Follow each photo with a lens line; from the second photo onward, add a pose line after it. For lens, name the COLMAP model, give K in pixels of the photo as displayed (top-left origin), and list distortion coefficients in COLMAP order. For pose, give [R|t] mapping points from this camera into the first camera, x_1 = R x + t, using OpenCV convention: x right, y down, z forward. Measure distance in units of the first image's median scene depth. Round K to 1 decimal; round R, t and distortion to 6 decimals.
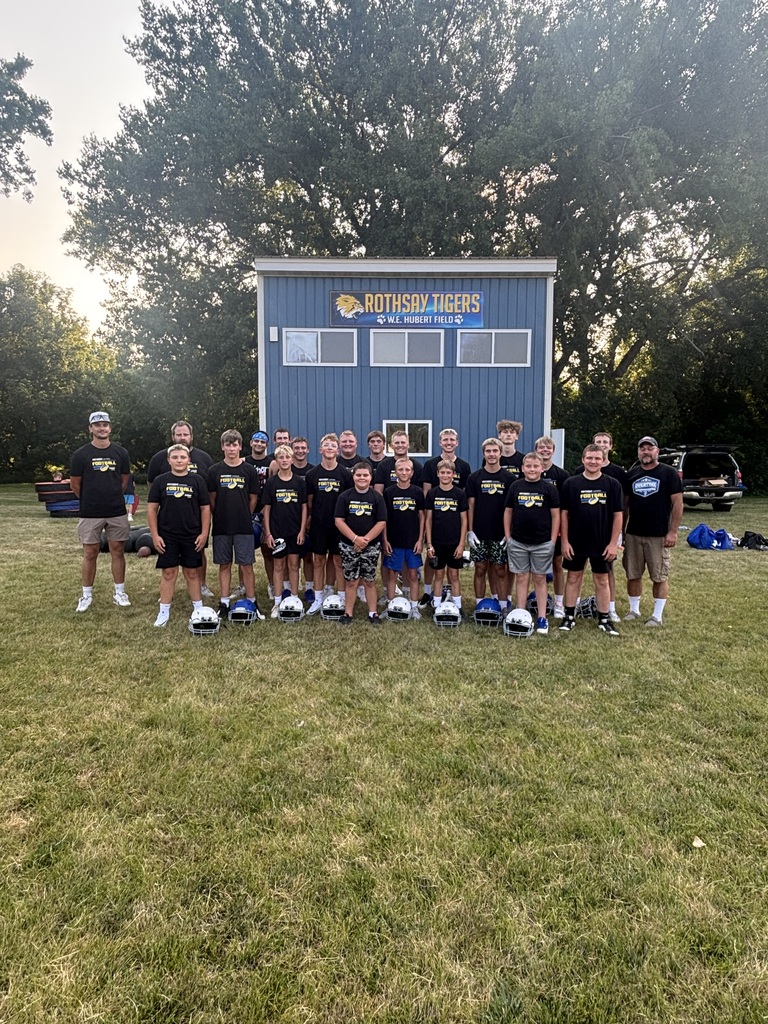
lens RADIAL K [[627.2, 0, 380.5], [0, 627.2, 477.7], [0, 0, 1]] dist [0.007983, -0.000069]
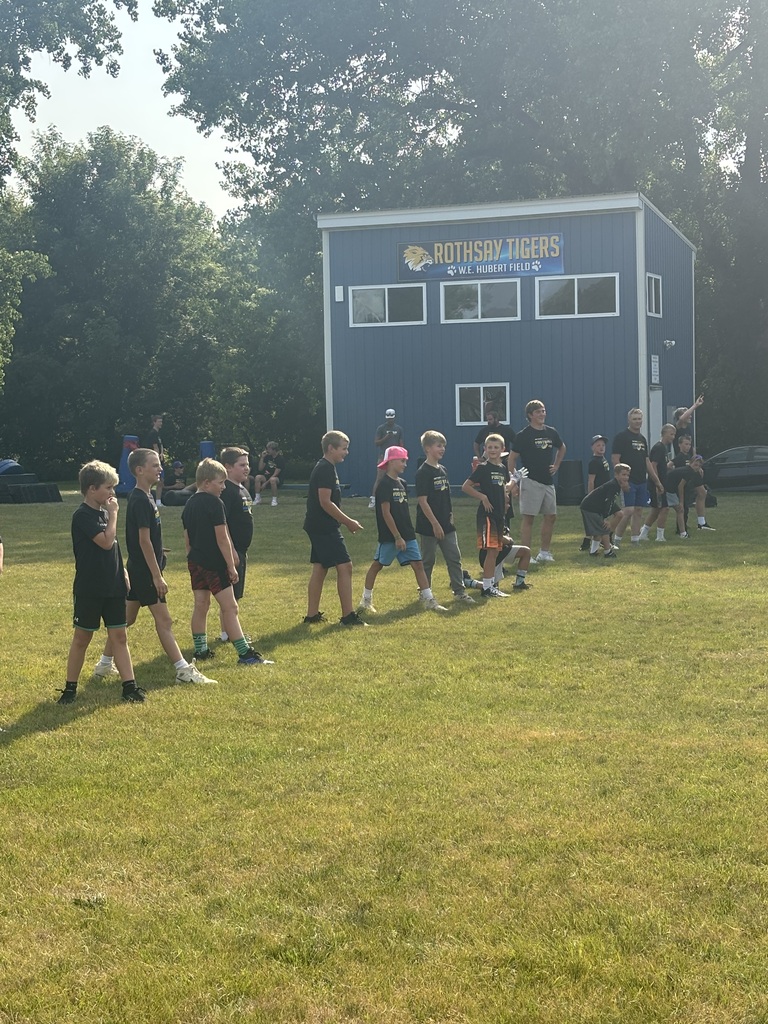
lens RADIAL K [[1881.2, 0, 384.1], [0, 1881.2, 511.5], [0, 0, 1]] dist [-0.050011, 0.000000]
pose [[0.927980, -0.004899, -0.372599, 0.897697], [0.006168, 0.999979, 0.002214, 0.081112], [0.372580, -0.004353, 0.927990, -1.496029]]
